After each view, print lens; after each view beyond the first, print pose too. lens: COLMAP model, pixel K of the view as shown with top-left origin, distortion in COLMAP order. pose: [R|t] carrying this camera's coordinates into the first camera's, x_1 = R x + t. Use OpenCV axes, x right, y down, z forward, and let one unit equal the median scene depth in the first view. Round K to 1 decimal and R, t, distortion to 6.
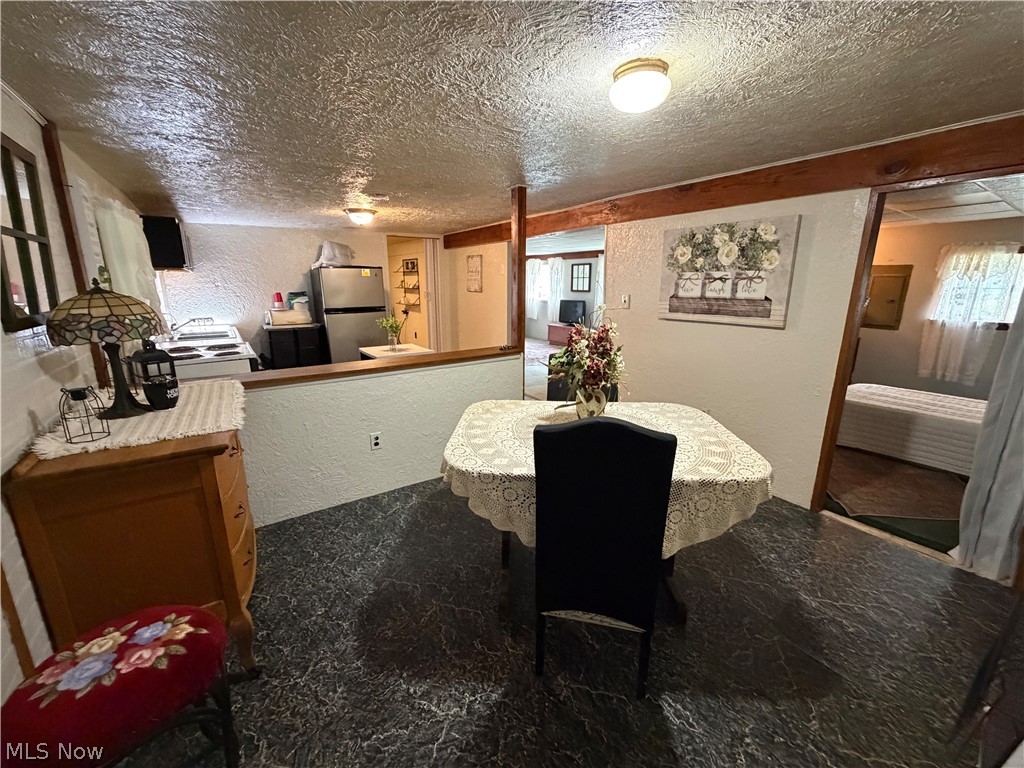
lens RADIAL K [[409.1, 0, 506.6], [0, 409.1, 382.5], [0, 0, 1]] dist [-0.000371, 0.000082]
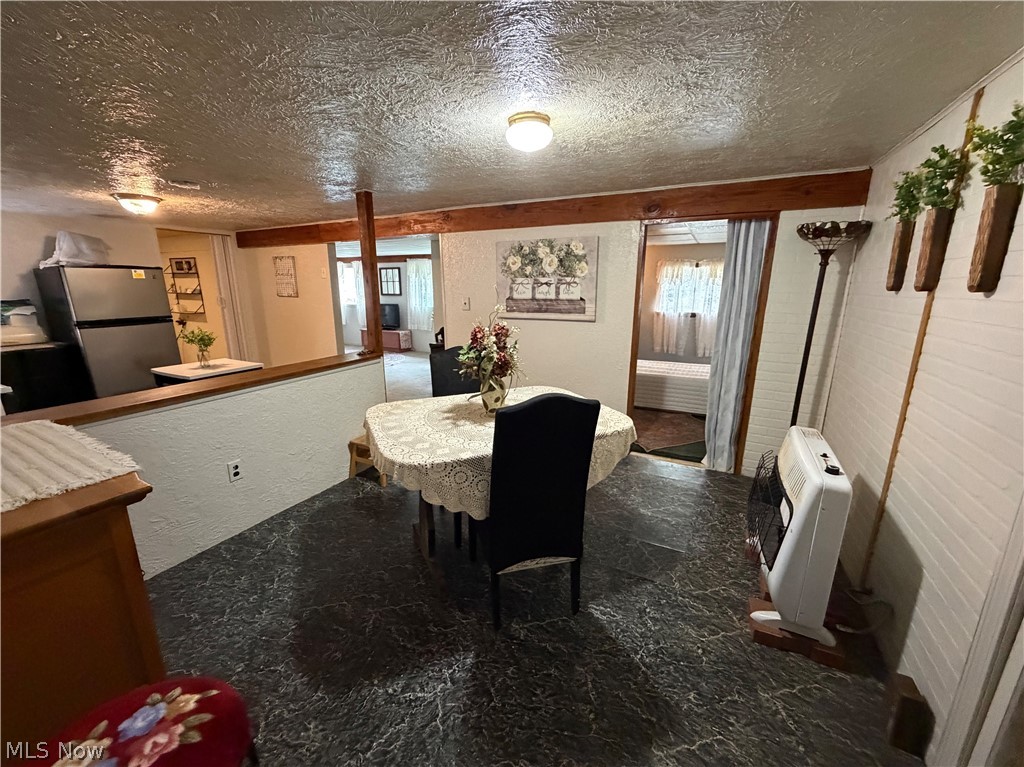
lens RADIAL K [[409.1, 0, 495.9], [0, 409.1, 383.3], [0, 0, 1]] dist [-0.000371, 0.000082]
pose [[0.884406, -0.108536, 0.453924, -0.263299], [0.111192, 0.993579, 0.020928, 0.003951], [-0.453280, 0.031964, 0.890795, -0.029453]]
